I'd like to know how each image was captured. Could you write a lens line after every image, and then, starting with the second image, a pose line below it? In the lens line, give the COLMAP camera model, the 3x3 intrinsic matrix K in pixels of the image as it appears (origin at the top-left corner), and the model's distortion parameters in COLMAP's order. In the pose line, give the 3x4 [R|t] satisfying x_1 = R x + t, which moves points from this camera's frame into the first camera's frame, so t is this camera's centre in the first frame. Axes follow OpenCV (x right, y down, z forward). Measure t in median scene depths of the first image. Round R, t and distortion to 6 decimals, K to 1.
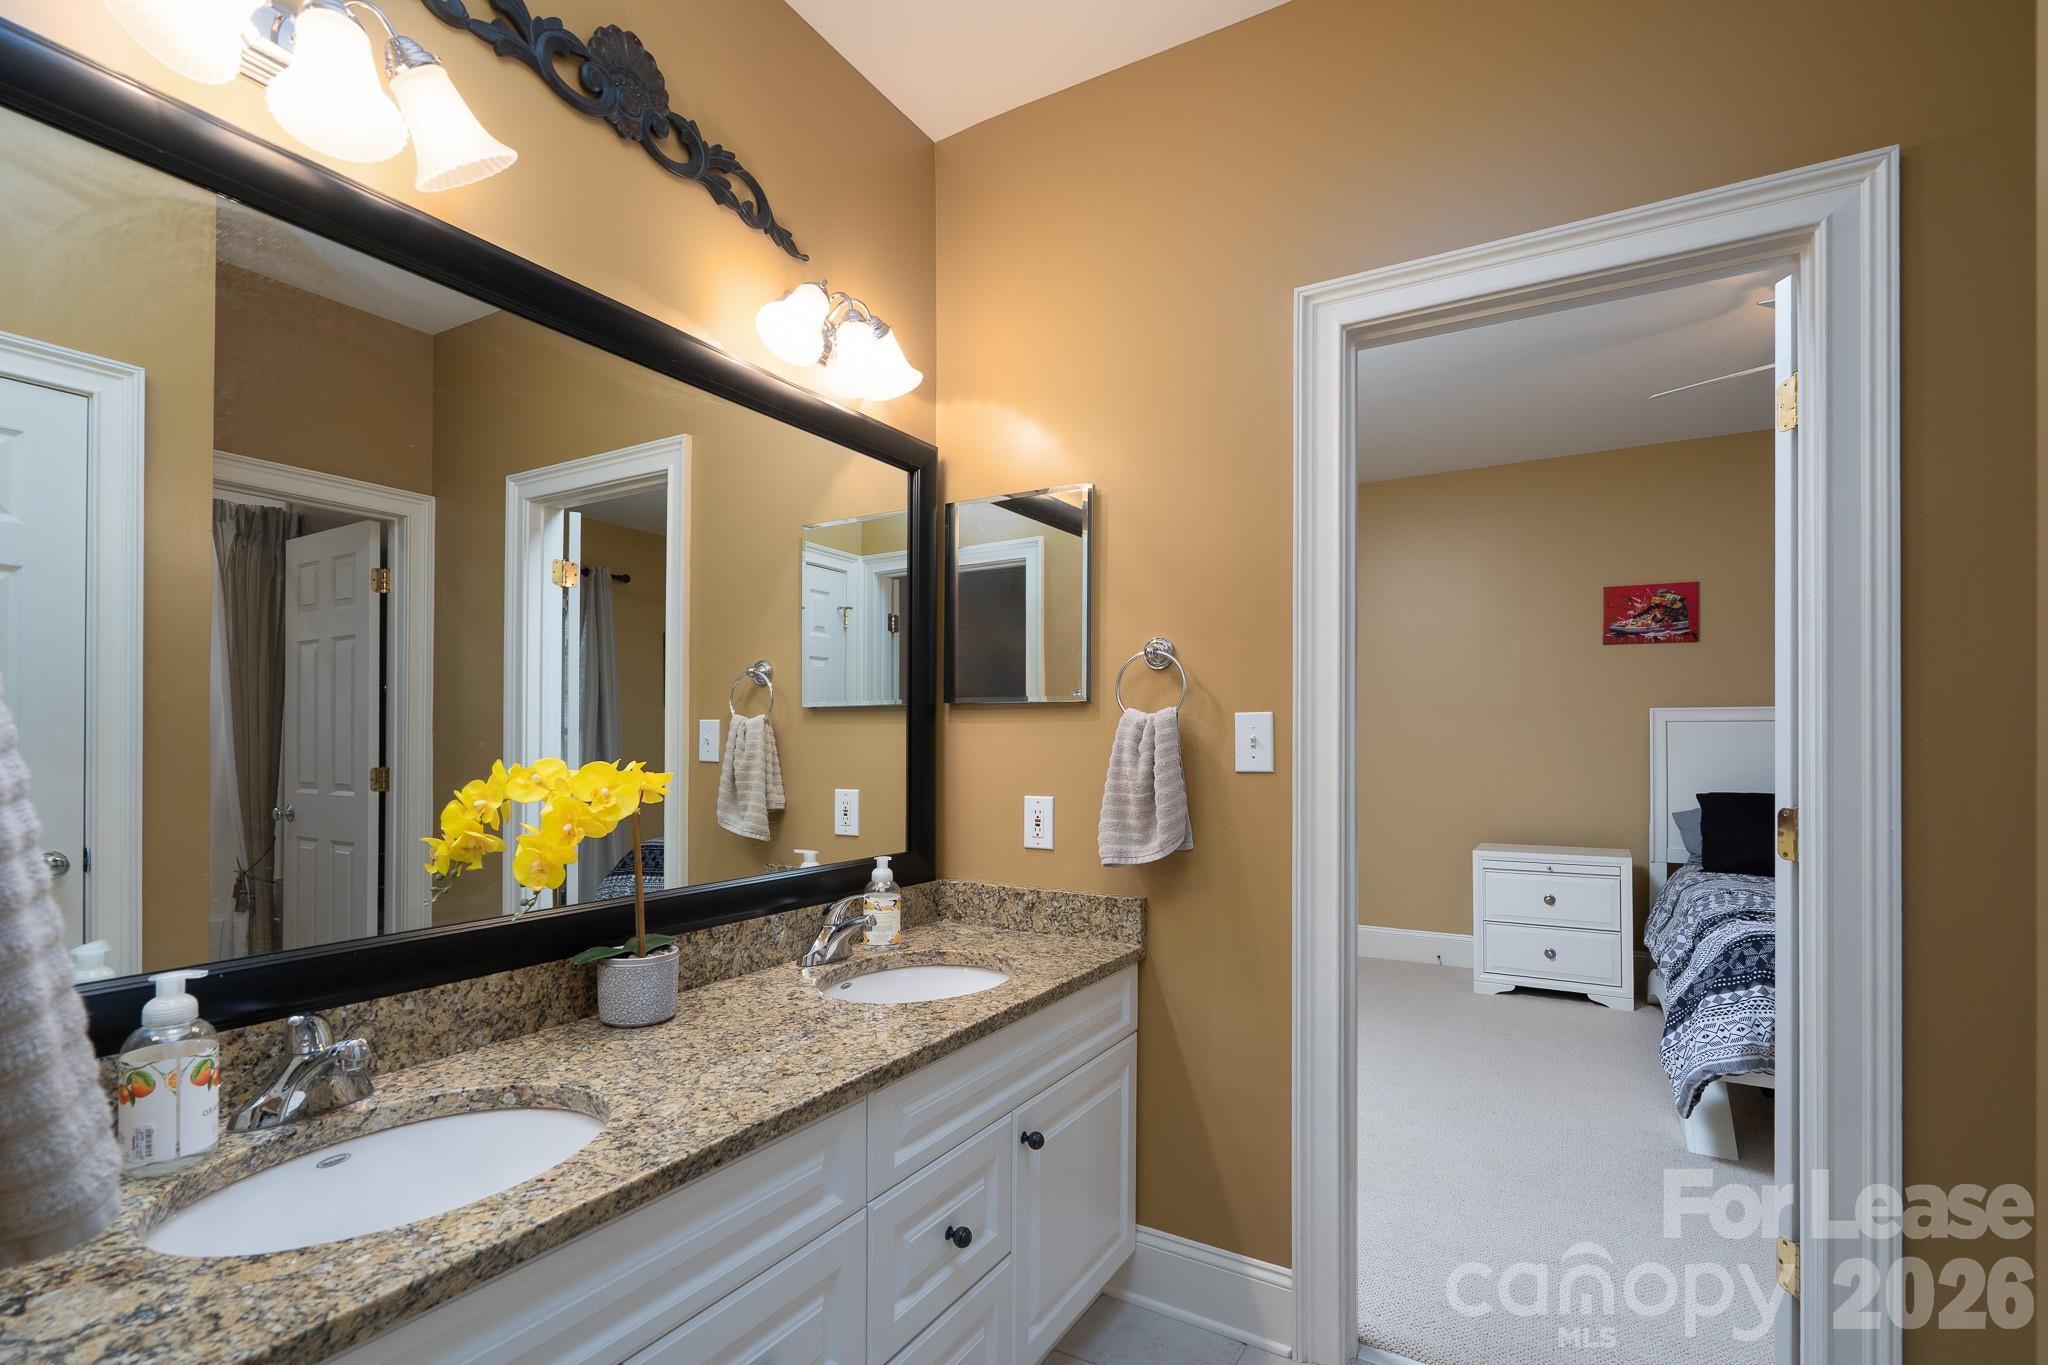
lens RADIAL K [[942.1, 0, 1013.0], [0, 942.1, 736.3], [0, 0, 1]] dist [-0.009905, 0.001118]
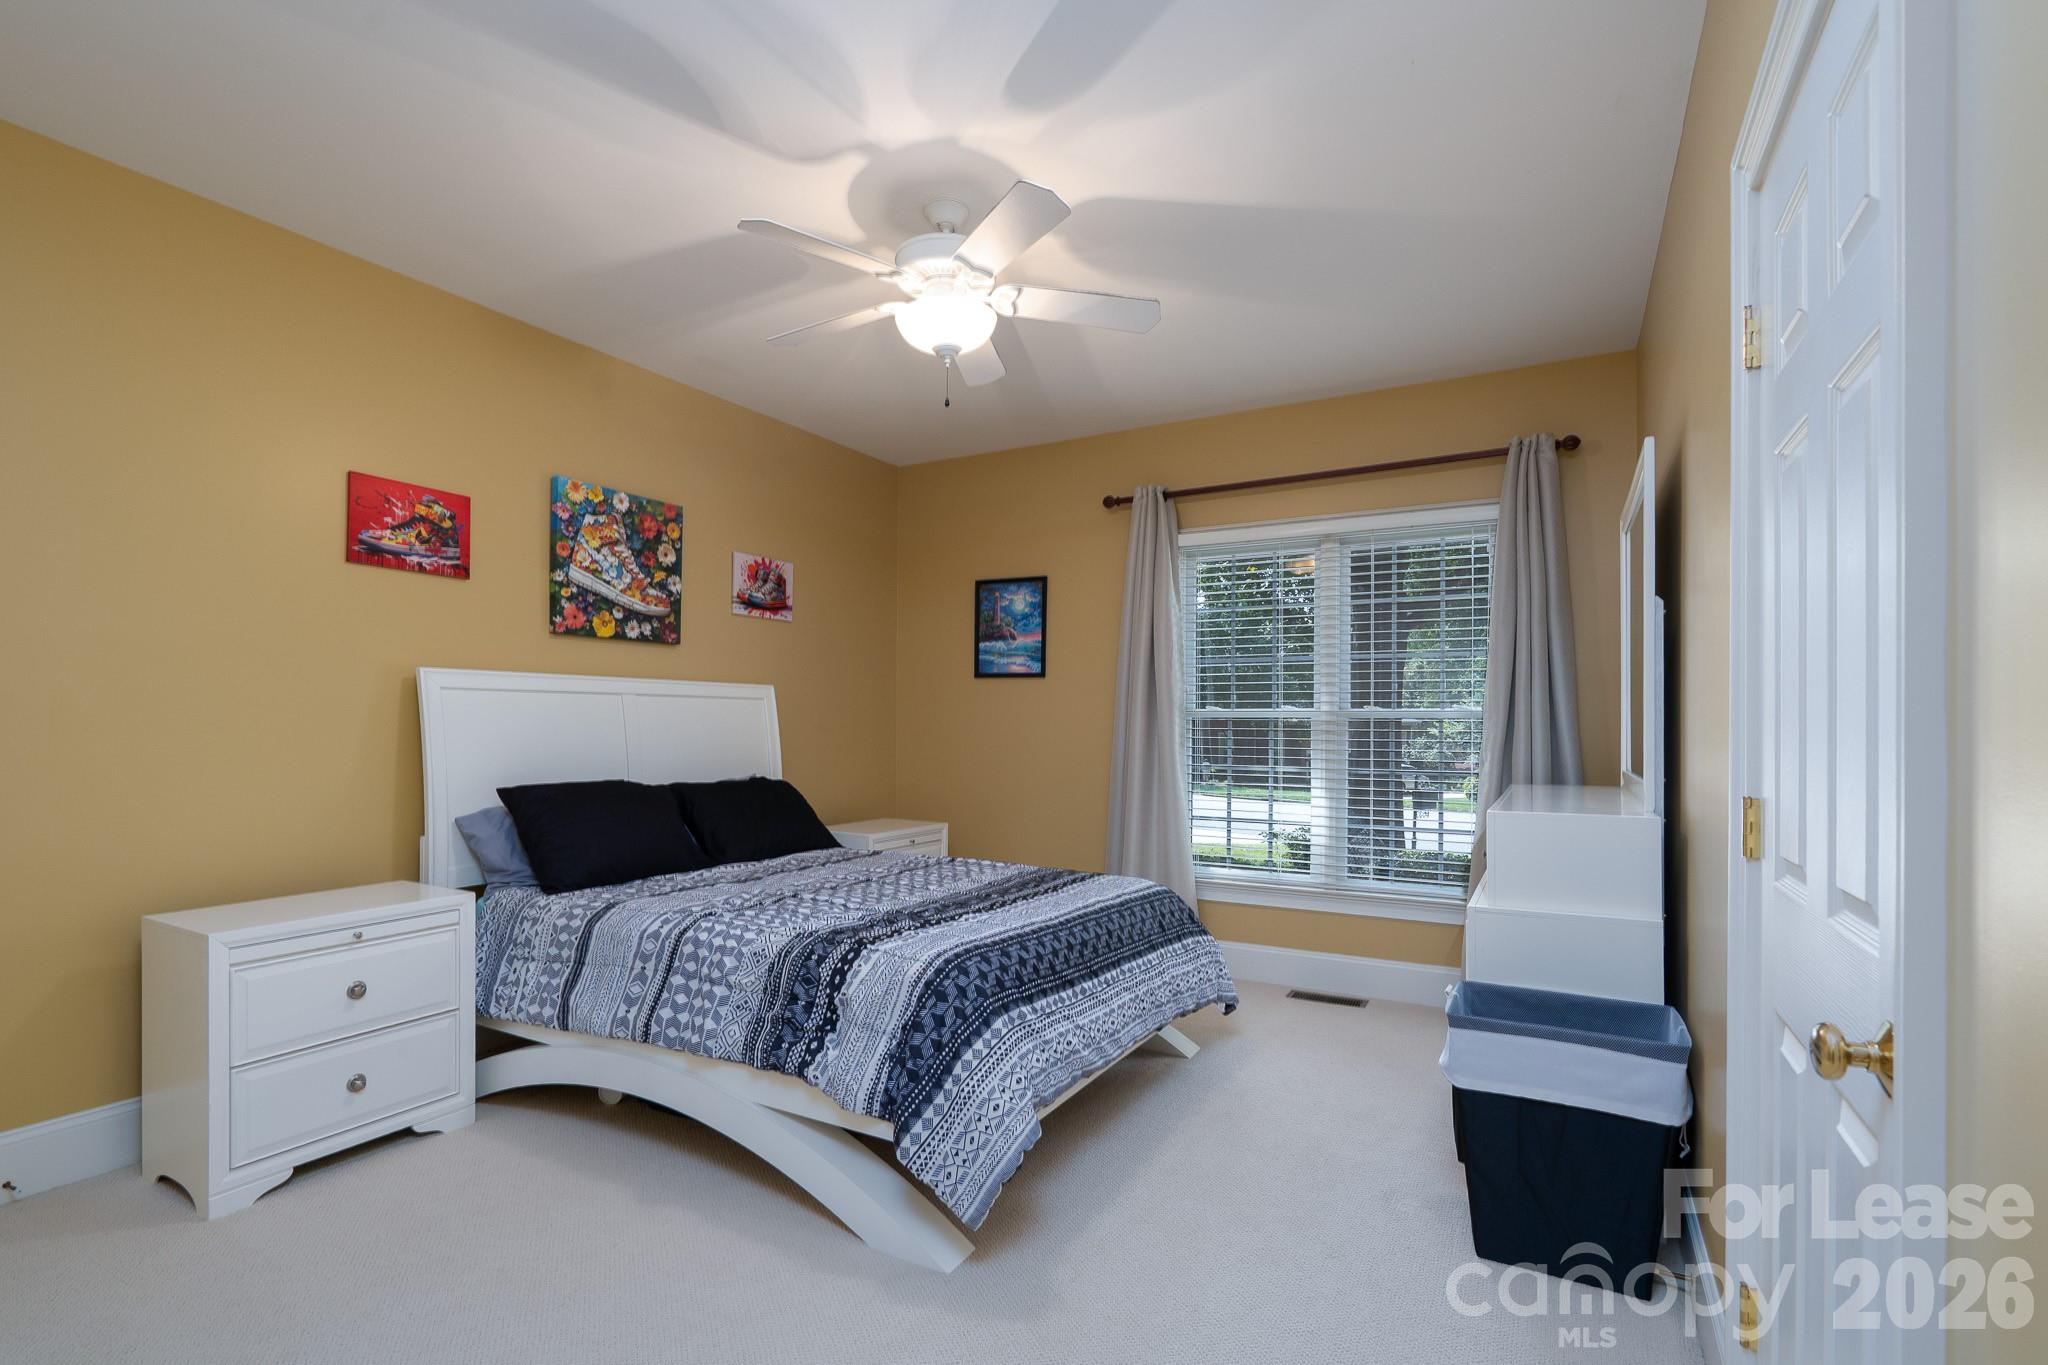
lens RADIAL K [[942.1, 0, 1016.4], [0, 942.1, 725.9], [0, 0, 1]] dist [-0.009905, 0.001118]
pose [[-0.015602, -0.005433, 0.999864, -0.007465], [-0.008128, 0.999953, 0.005307, 0.005498], [-0.999845, -0.008045, -0.015645, 0.575332]]
